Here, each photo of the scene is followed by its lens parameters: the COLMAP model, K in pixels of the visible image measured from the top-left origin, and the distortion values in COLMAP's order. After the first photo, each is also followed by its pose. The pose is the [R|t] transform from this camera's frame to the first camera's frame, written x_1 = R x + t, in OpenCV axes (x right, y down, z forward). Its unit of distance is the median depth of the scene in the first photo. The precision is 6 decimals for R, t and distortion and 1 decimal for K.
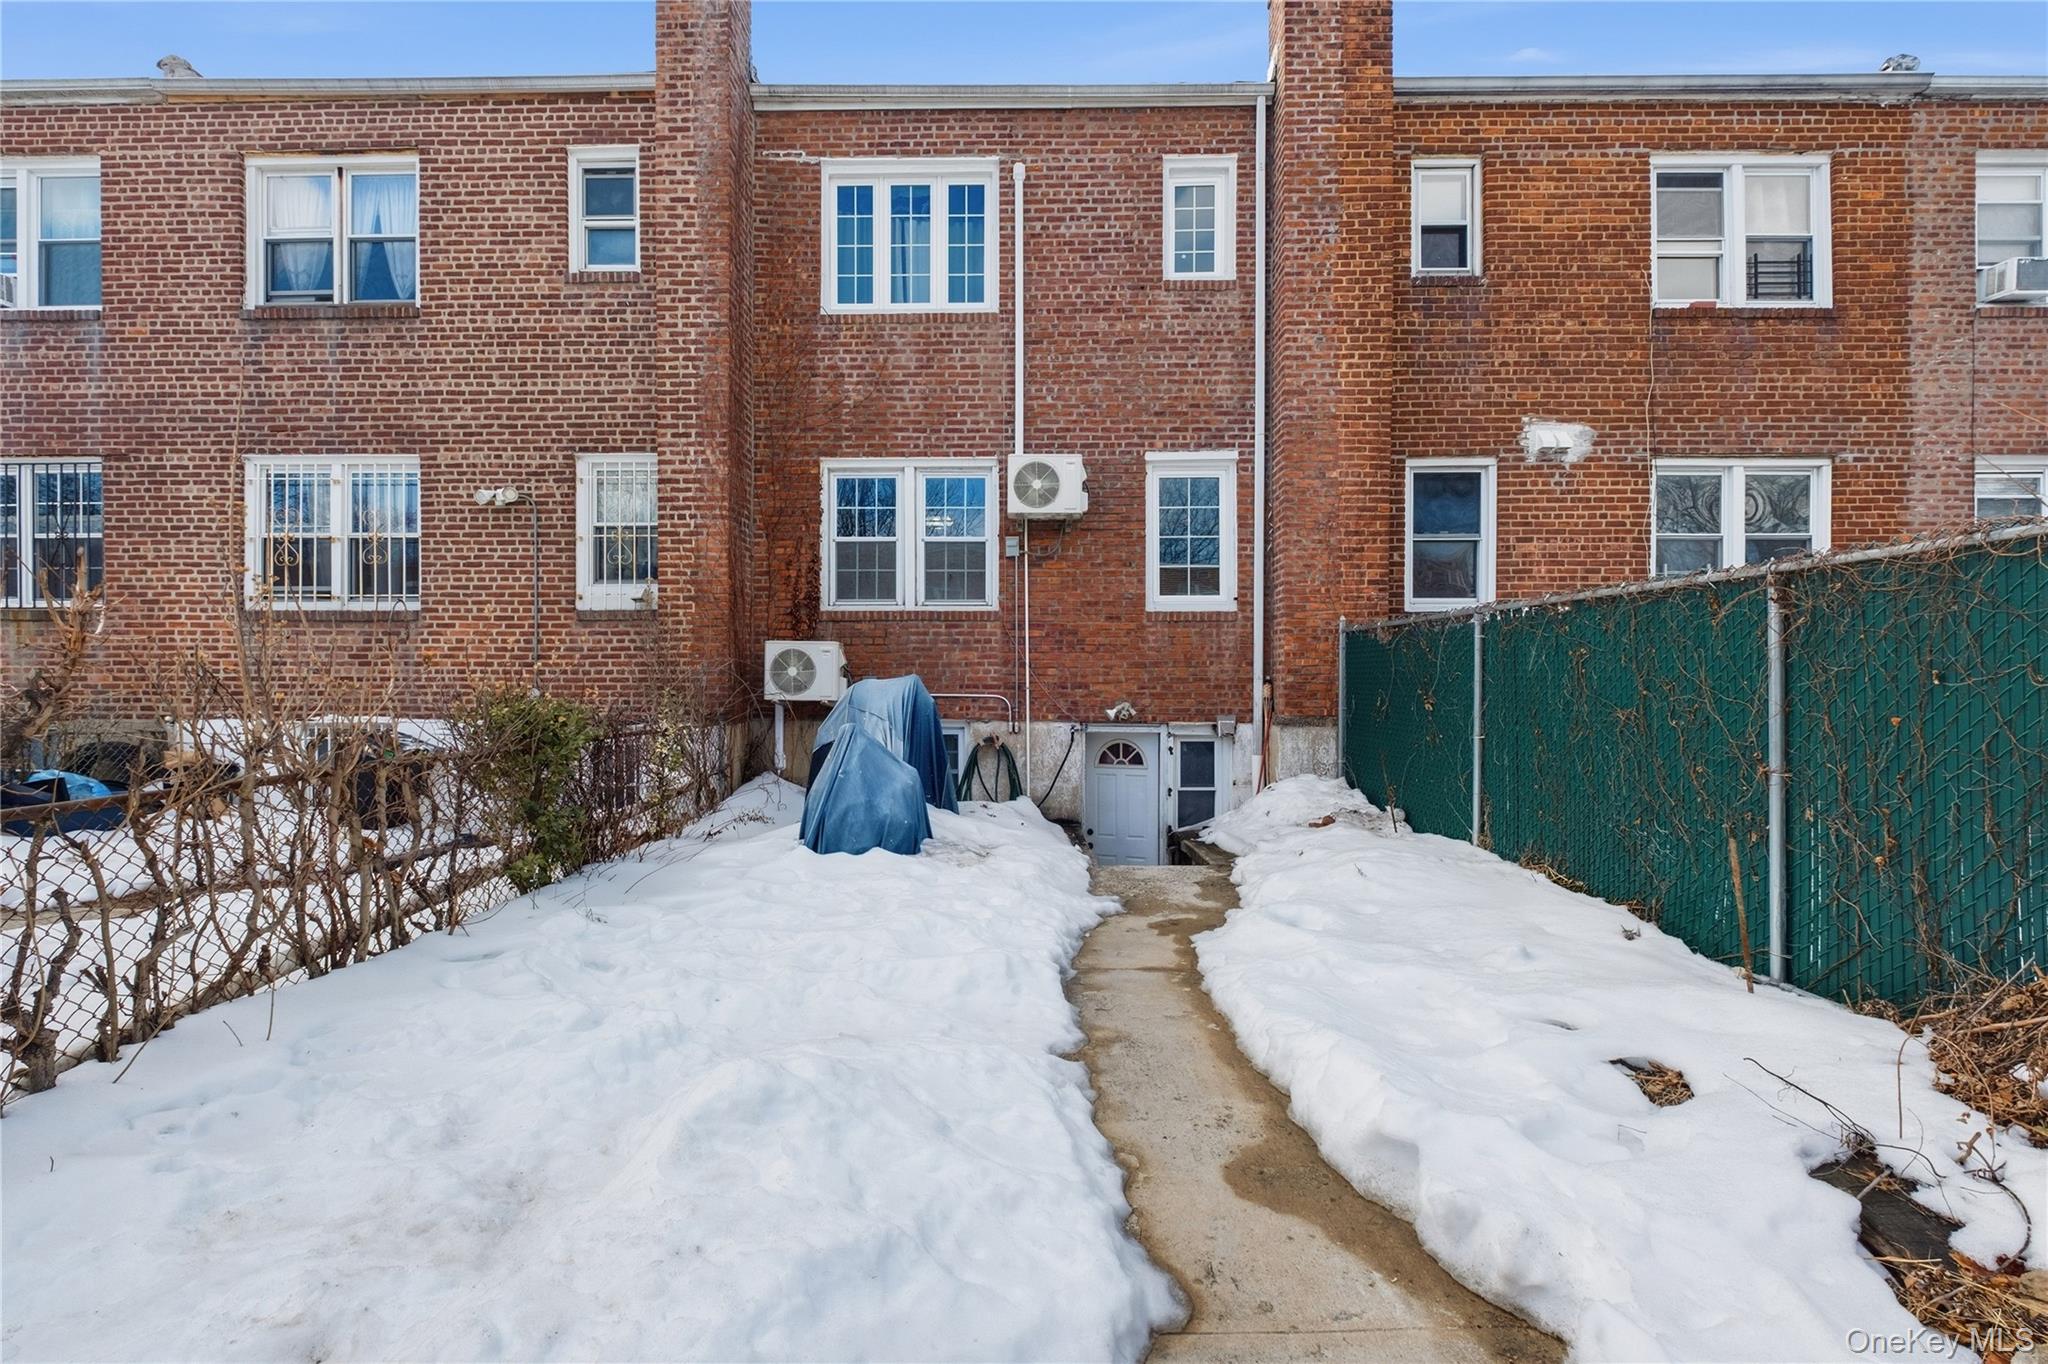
lens RADIAL K [[926.7, 0, 1024.0], [0, 926.7, 682.0], [0, 0, 1]] dist [-0.000807, -0.000252]
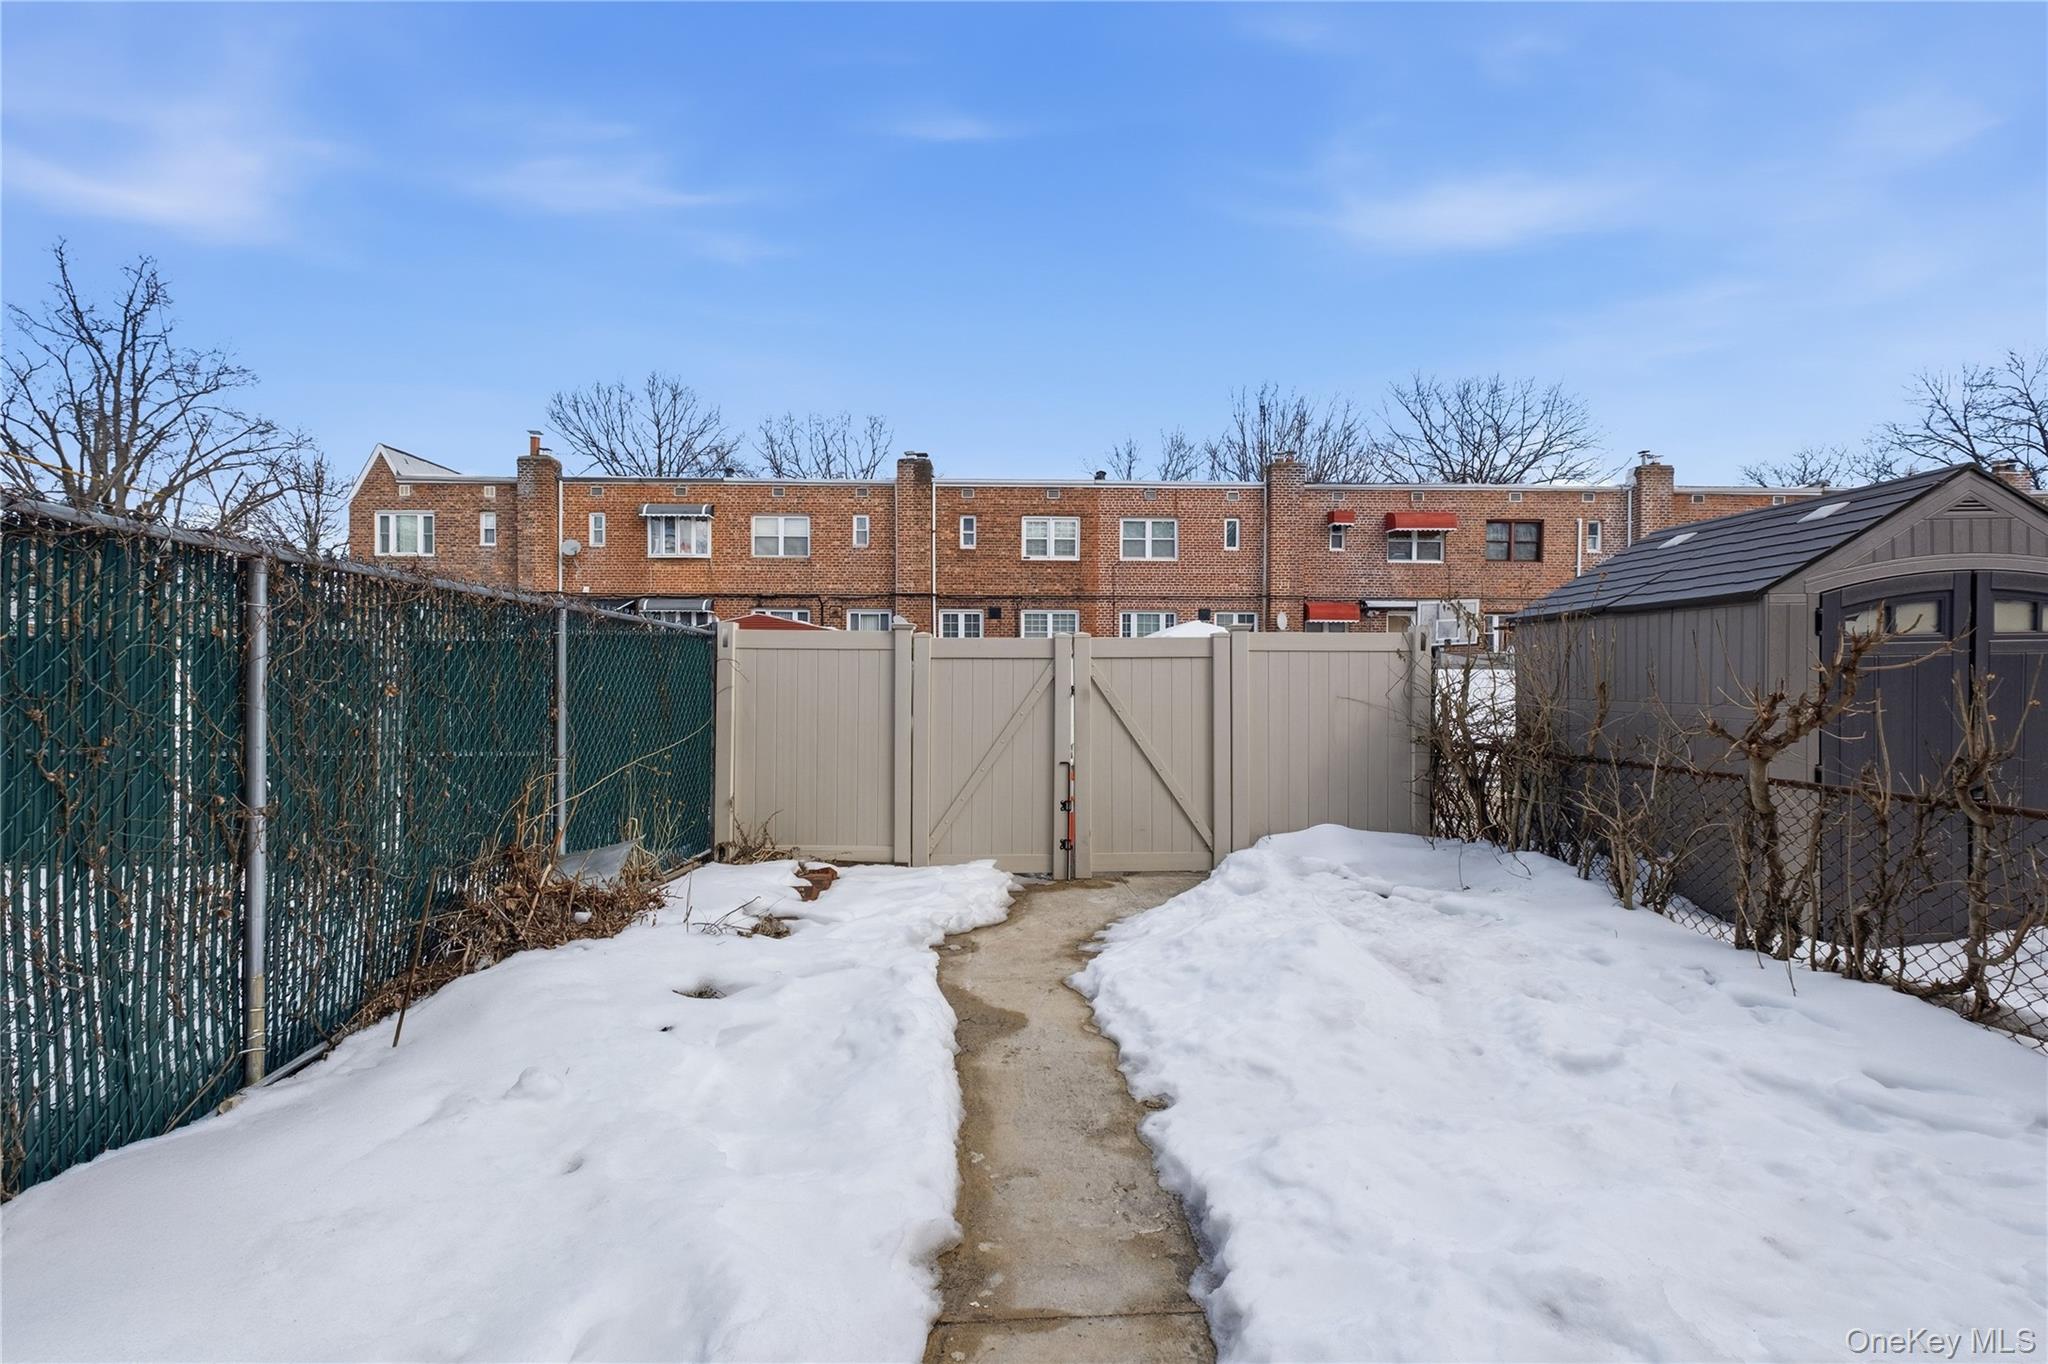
lens RADIAL K [[926.7, 0, 1024.0], [0, 926.7, 682.0], [0, 0, 1]] dist [-0.000807, -0.000252]
pose [[-0.999392, -0.004226, -0.034613, 0.216059], [-0.004300, 0.999989, 0.002085, -0.020320], [0.034604, 0.002232, -0.999399, 1.959382]]
